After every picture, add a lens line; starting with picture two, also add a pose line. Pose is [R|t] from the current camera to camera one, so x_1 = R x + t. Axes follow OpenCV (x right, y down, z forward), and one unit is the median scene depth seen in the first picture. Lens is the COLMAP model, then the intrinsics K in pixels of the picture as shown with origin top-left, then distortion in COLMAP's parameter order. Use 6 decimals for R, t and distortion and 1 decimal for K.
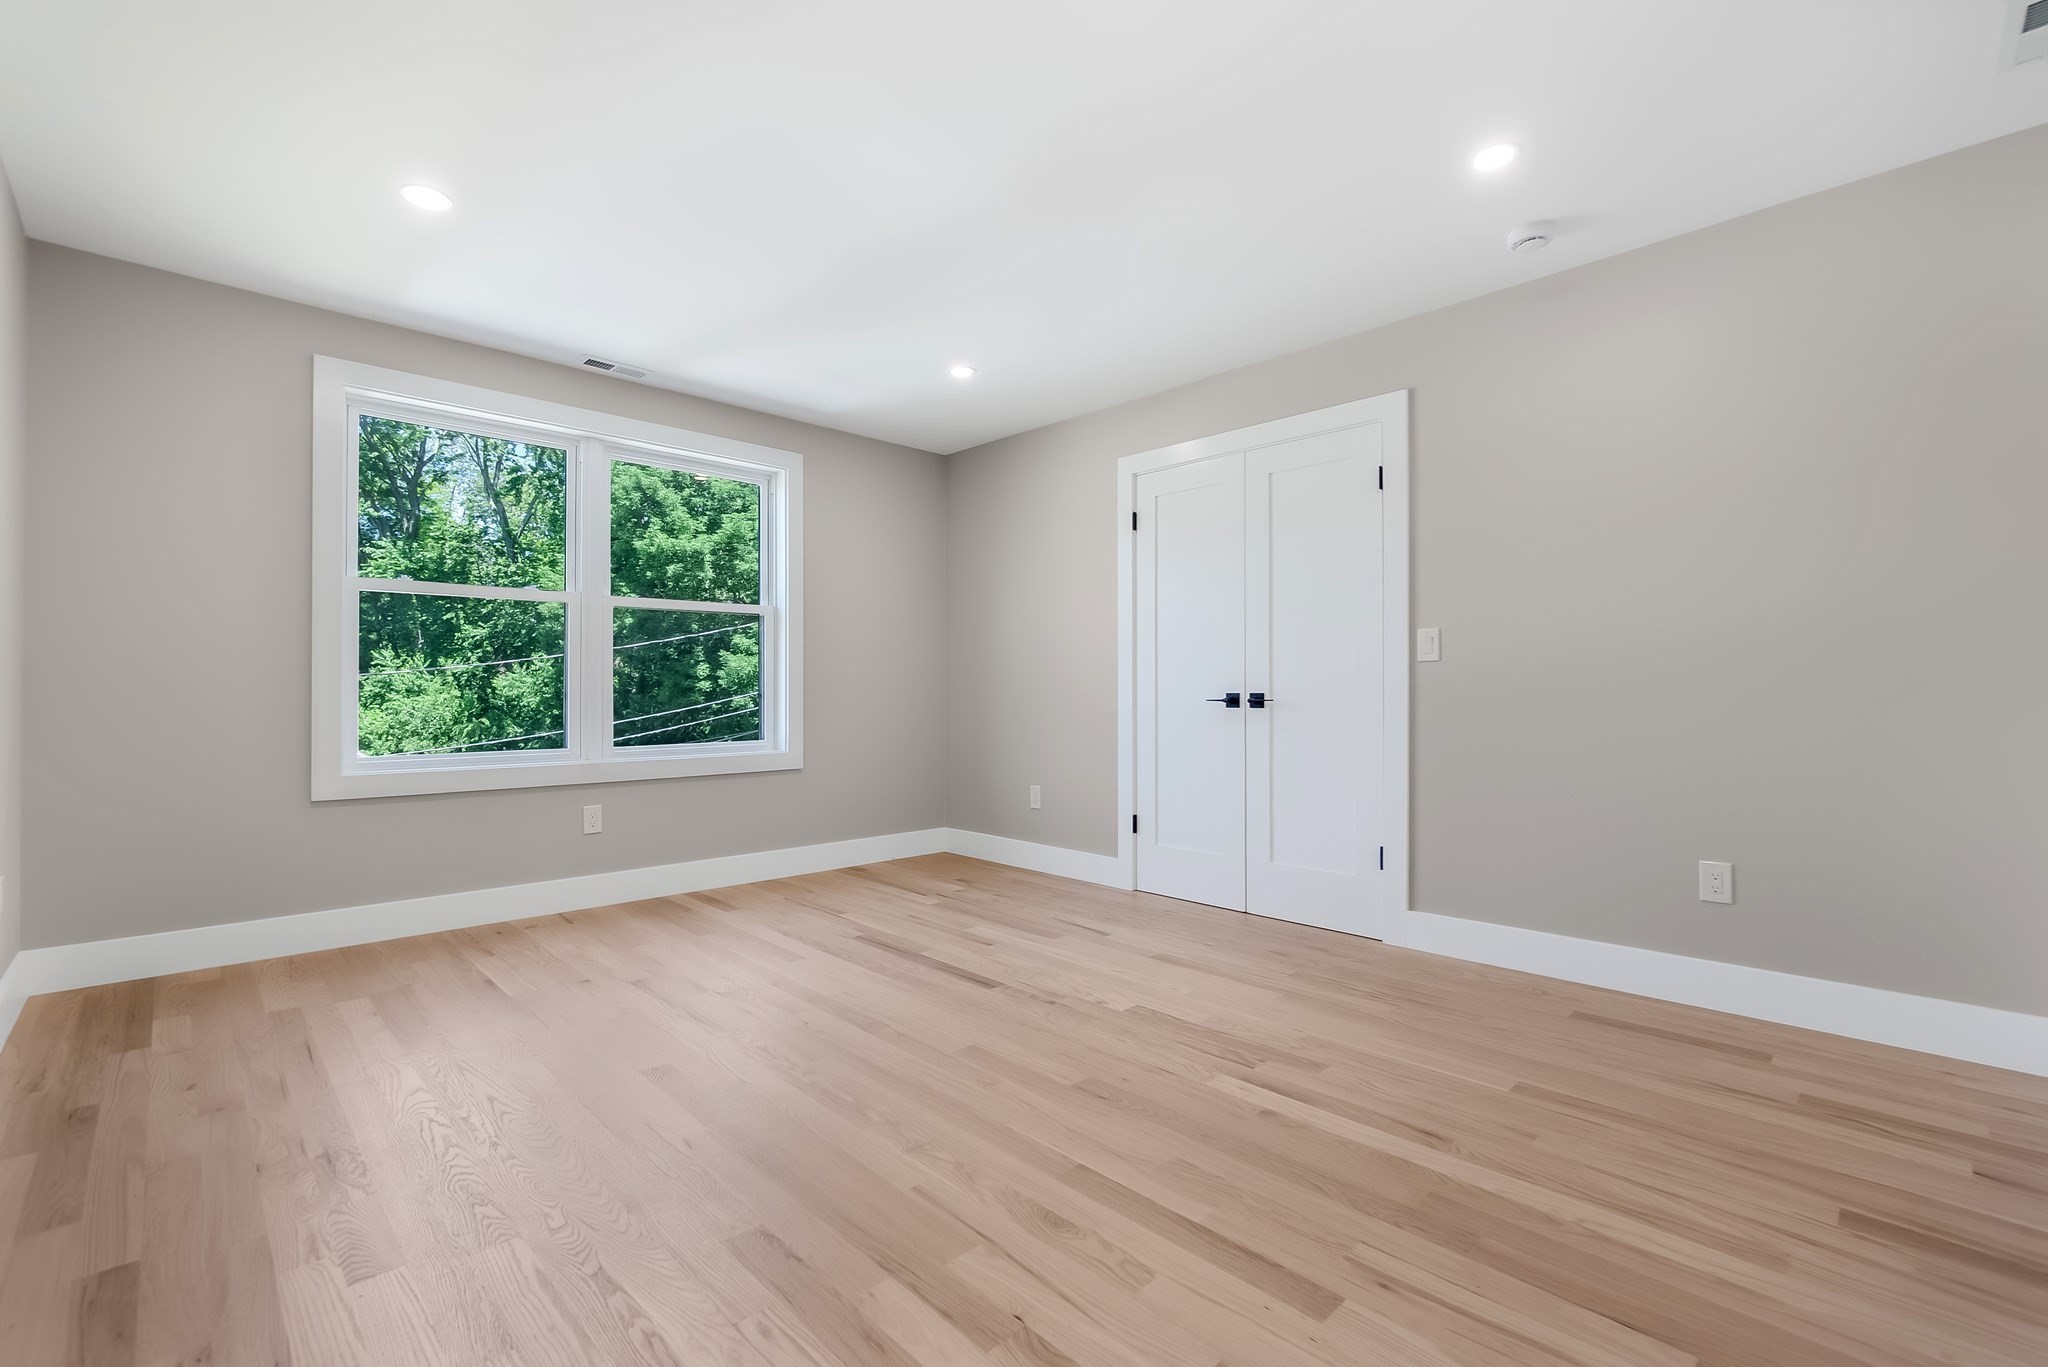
lens RADIAL K [[881.7, 0, 1016.5], [0, 881.7, 680.6], [0, 0, 1]] dist [-0.010621, 0.000398]
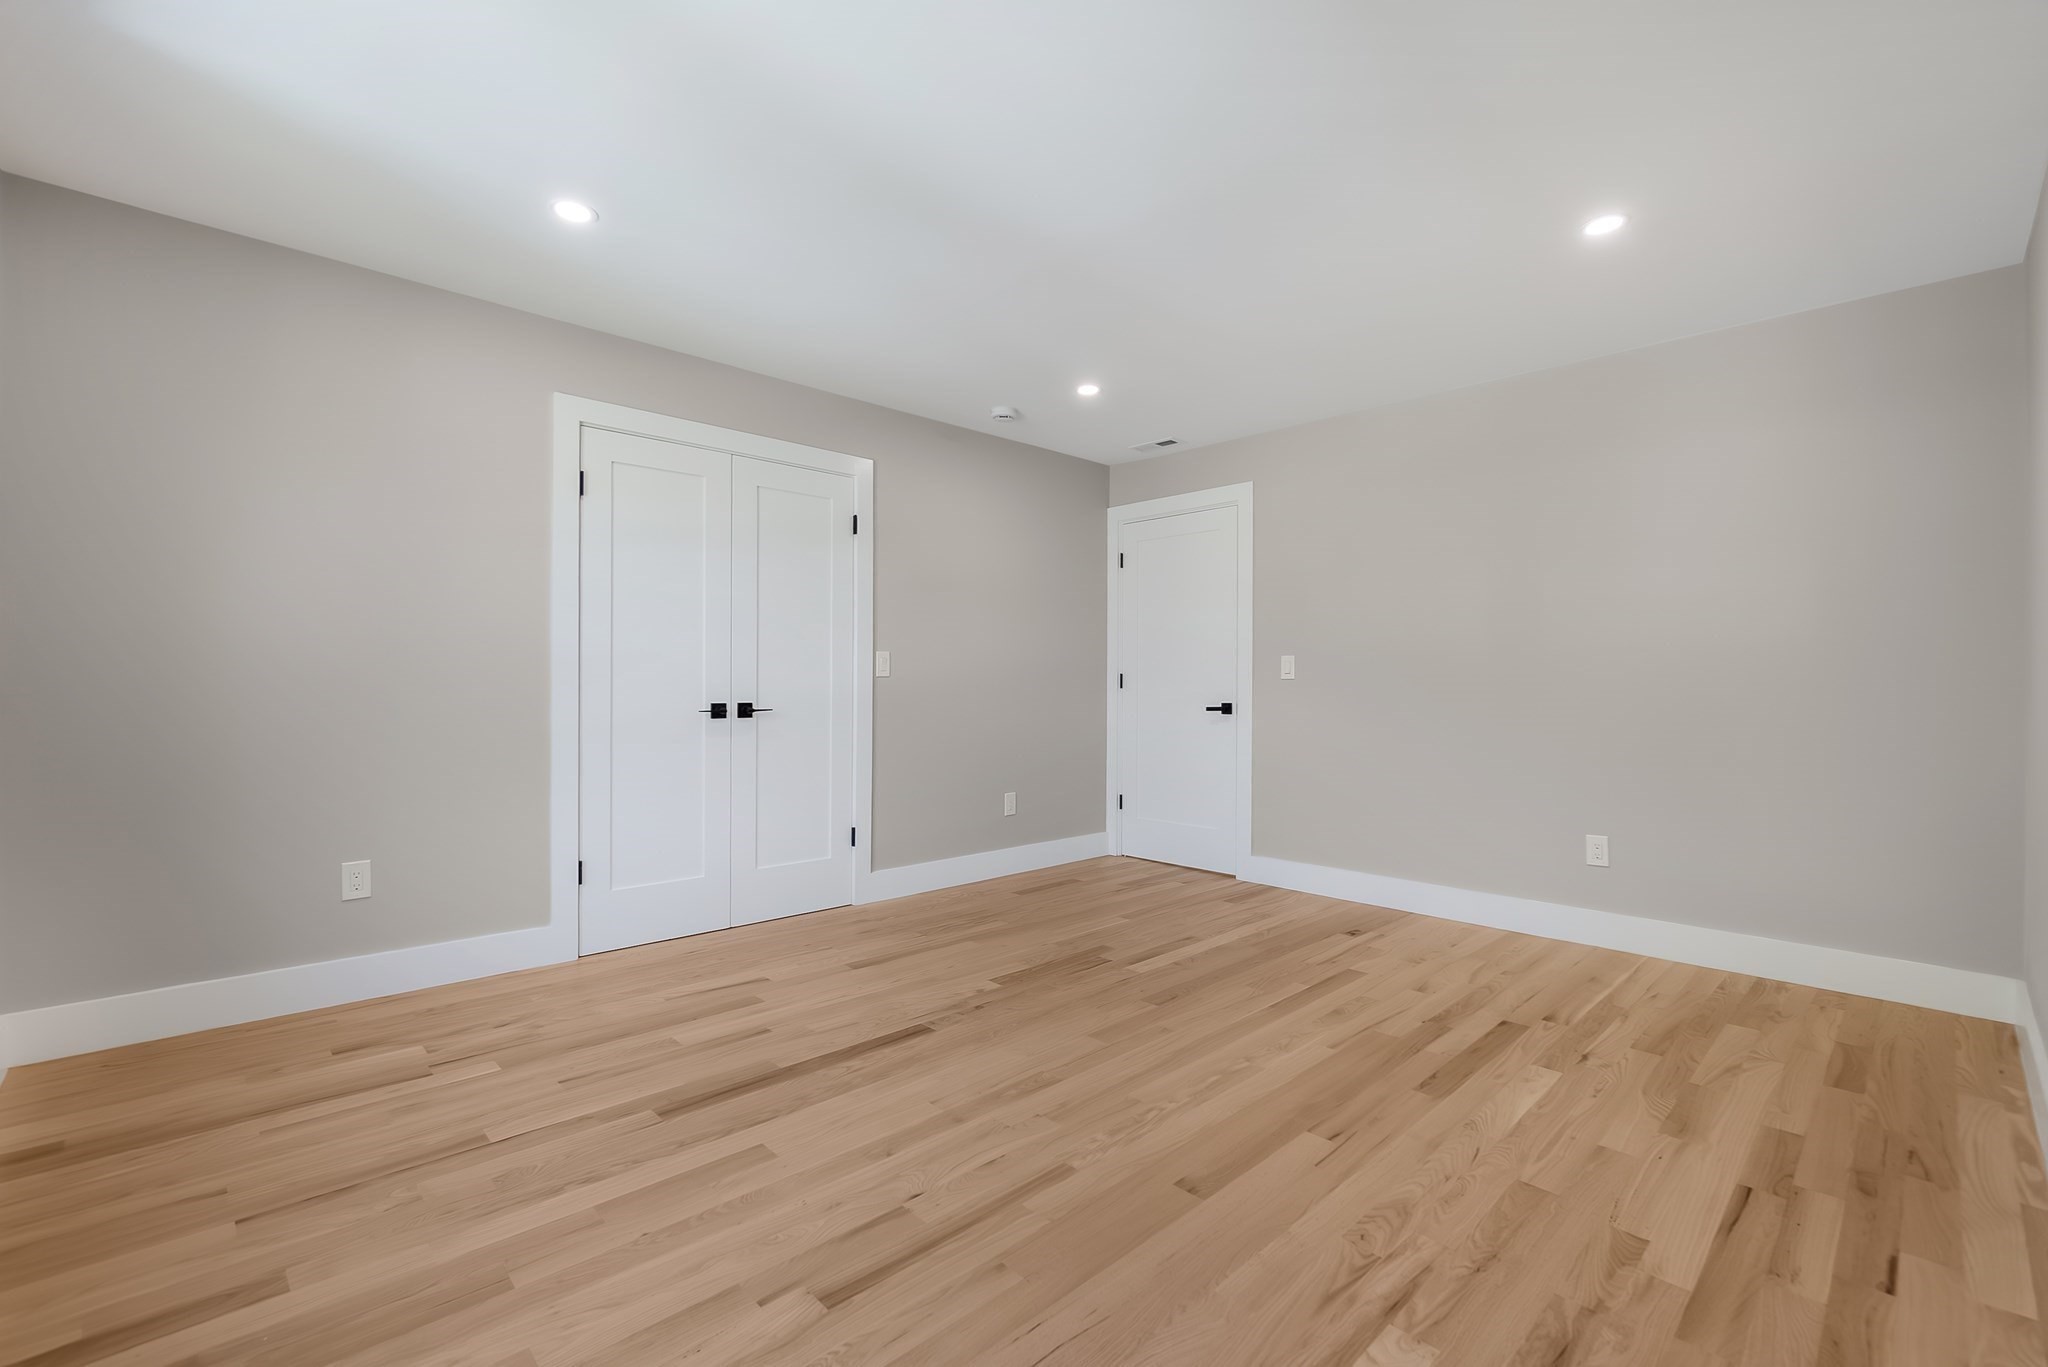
lens RADIAL K [[881.7, 0, 1016.5], [0, 881.7, 680.6], [0, 0, 1]] dist [-0.010621, 0.000398]
pose [[0.007518, 0.005673, 0.999956, -0.921350], [-0.017796, 0.999826, -0.005538, -0.014088], [-0.999813, -0.017753, 0.007618, 0.877645]]
